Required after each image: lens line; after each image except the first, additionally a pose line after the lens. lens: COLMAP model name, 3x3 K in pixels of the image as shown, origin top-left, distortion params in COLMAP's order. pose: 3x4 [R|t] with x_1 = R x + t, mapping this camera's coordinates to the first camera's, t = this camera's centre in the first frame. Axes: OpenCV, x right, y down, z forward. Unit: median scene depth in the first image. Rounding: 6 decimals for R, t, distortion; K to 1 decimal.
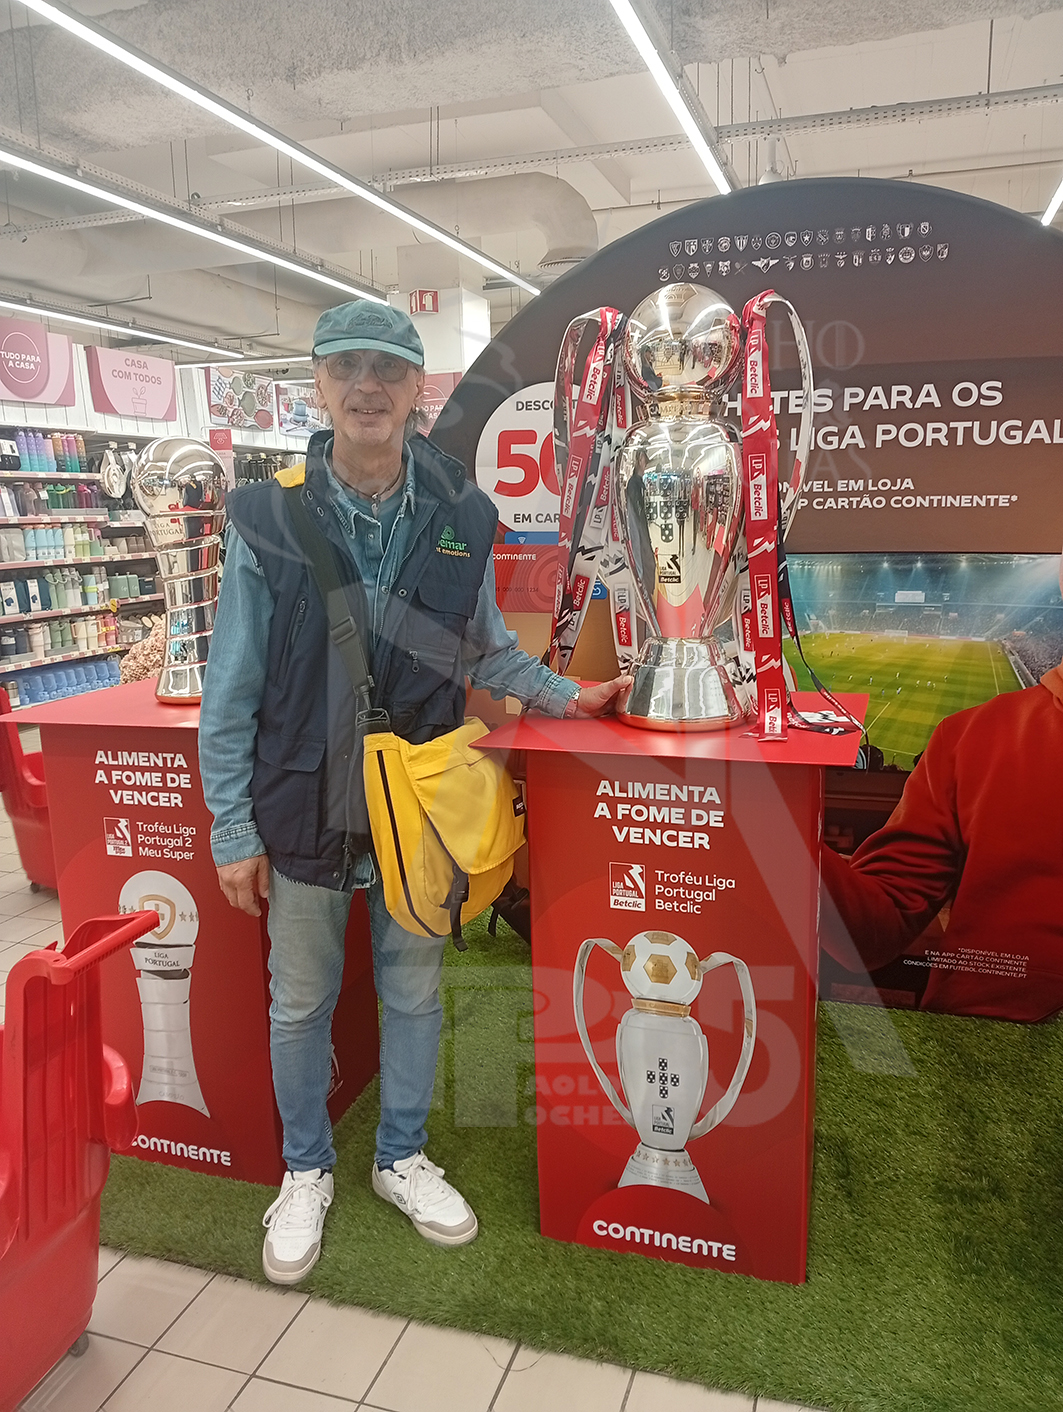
lens RADIAL K [[1109.2, 0, 527.6], [0, 1109.2, 675.4], [0, 0, 1]] dist [0.032003, -0.065854]
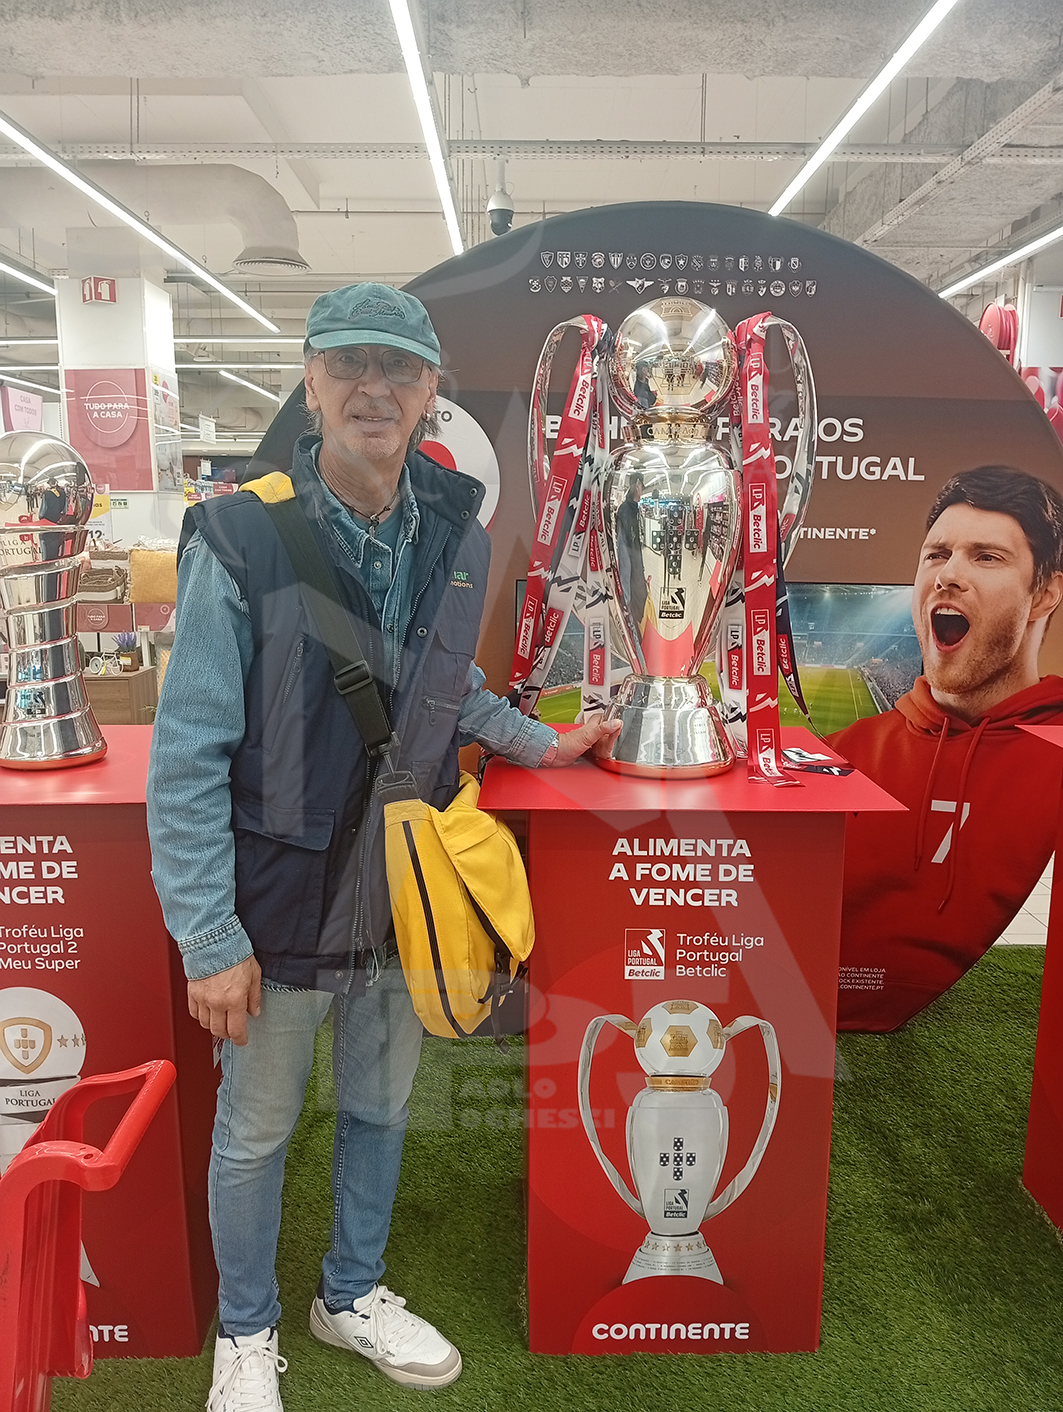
lens RADIAL K [[1109.2, 0, 538.5], [0, 1109.2, 682.2], [0, 0, 1]] dist [0.032003, -0.065854]
pose [[0.946205, -0.021293, 0.322865, -0.249366], [0.023873, 0.999707, -0.004034, -0.026828], [-0.322684, 0.011525, 0.946436, 0.147933]]
